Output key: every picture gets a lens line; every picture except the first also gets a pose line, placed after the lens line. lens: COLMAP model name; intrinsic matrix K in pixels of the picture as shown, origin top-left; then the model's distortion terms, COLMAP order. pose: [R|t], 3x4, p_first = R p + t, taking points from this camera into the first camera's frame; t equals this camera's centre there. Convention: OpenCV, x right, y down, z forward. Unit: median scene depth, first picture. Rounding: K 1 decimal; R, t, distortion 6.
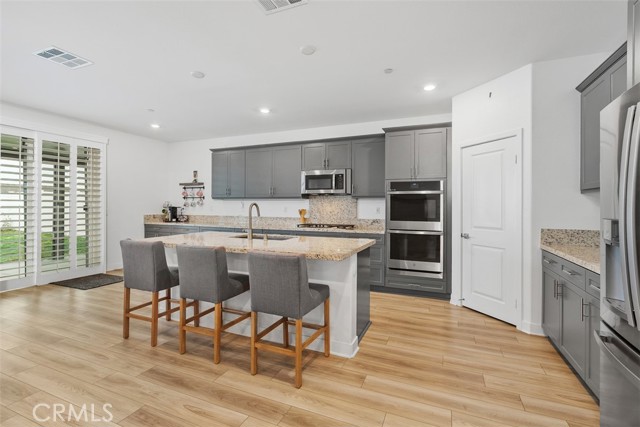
lens RADIAL K [[294.5, 0, 318.6], [0, 294.5, 204.7], [0, 0, 1]] dist [0.004050, 0.000577]
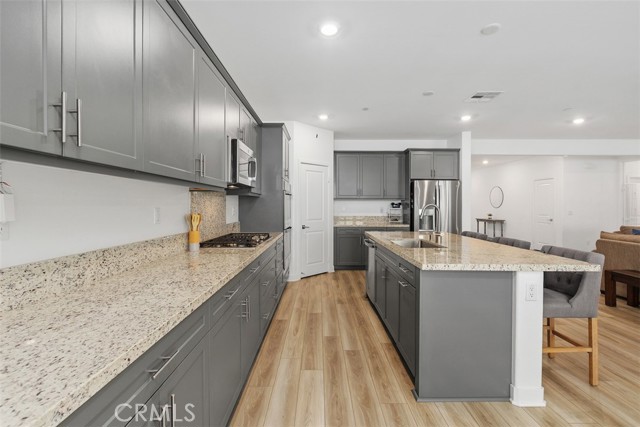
lens RADIAL K [[290.3, 0, 320.0], [0, 290.3, 213.5], [0, 0, 1]] dist [0.002457, 0.000348]
pose [[-0.410183, -0.026717, 0.911612, -0.622990], [-0.006265, 0.999630, 0.026478, 0.004161], [-0.911982, 0.005150, -0.410198, 1.179700]]
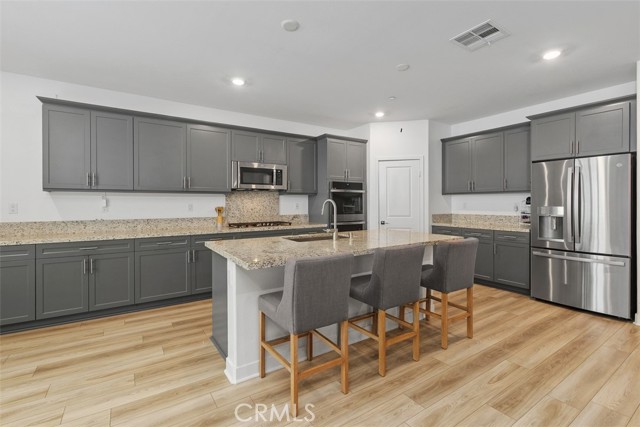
lens RADIAL K [[294.5, 0, 318.6], [0, 294.5, 204.7], [0, 0, 1]] dist [0.004050, 0.000577]
pose [[0.547858, -0.012036, 0.836485, -0.692025], [0.001021, 0.999905, 0.013719, -0.001526], [-0.836571, -0.006662, 0.547818, 0.375444]]
